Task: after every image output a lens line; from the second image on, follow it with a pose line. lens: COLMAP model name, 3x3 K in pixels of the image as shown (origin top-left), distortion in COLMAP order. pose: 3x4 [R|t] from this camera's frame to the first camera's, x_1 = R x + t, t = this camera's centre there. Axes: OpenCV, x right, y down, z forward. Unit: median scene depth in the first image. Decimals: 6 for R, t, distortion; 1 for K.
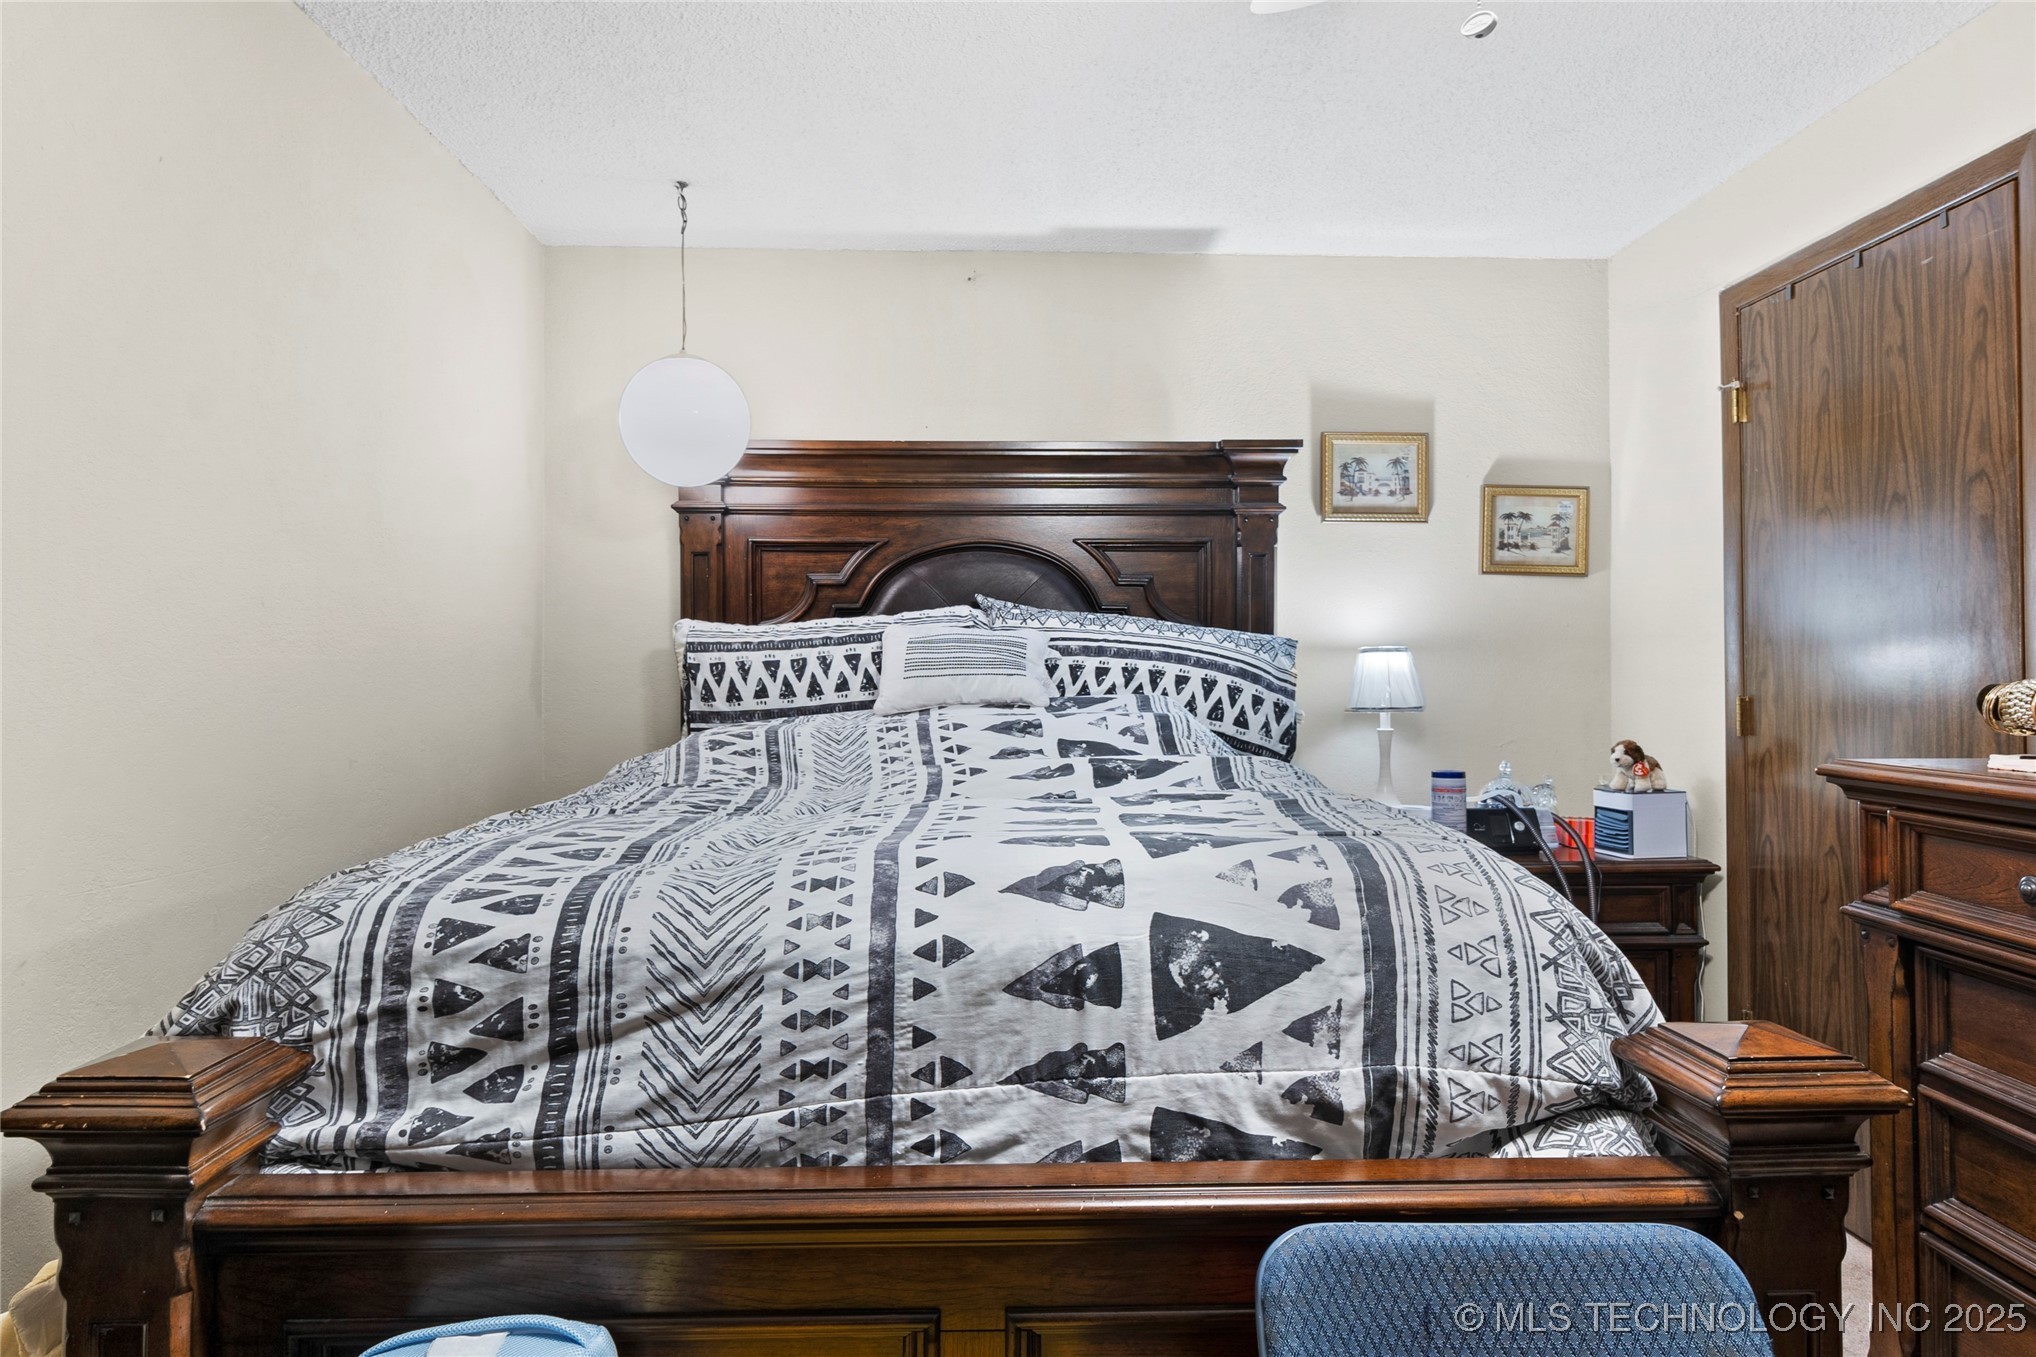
lens RADIAL K [[1213.4, 0, 1027.7], [0, 1213.4, 677.3], [0, 0, 1]] dist [0.003678, -0.003517]
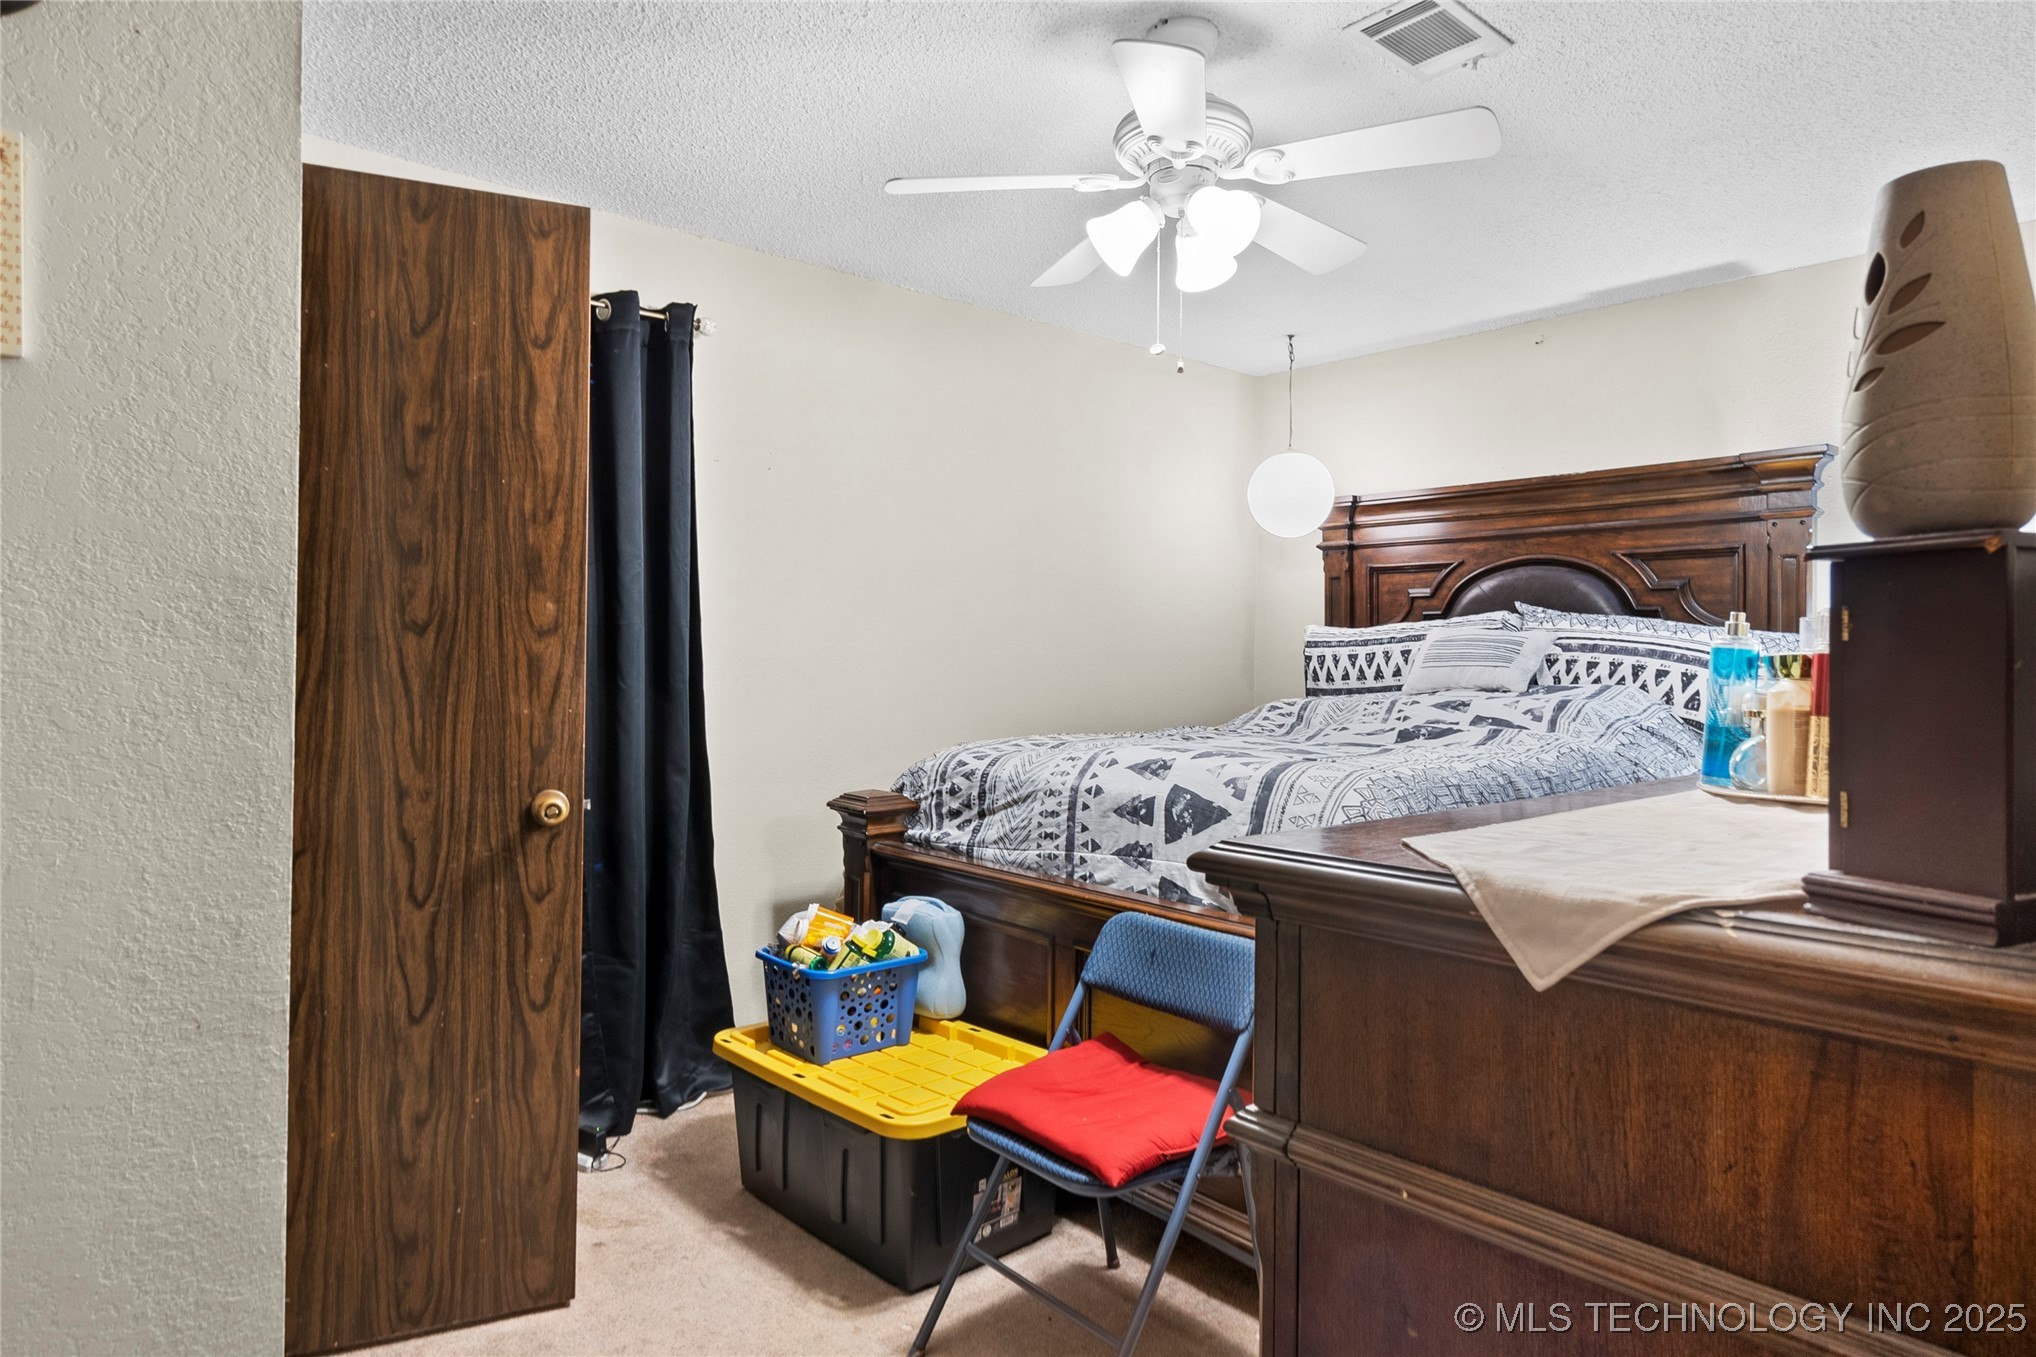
lens RADIAL K [[1213.4, 0, 1007.5], [0, 1213.4, 674.6], [0, 0, 1]] dist [0.003678, -0.003517]
pose [[0.631212, 0.021122, -0.775323, 1.522295], [-0.013693, 0.999777, 0.016088, -0.016773], [0.775490, 0.000462, 0.631360, -0.500043]]
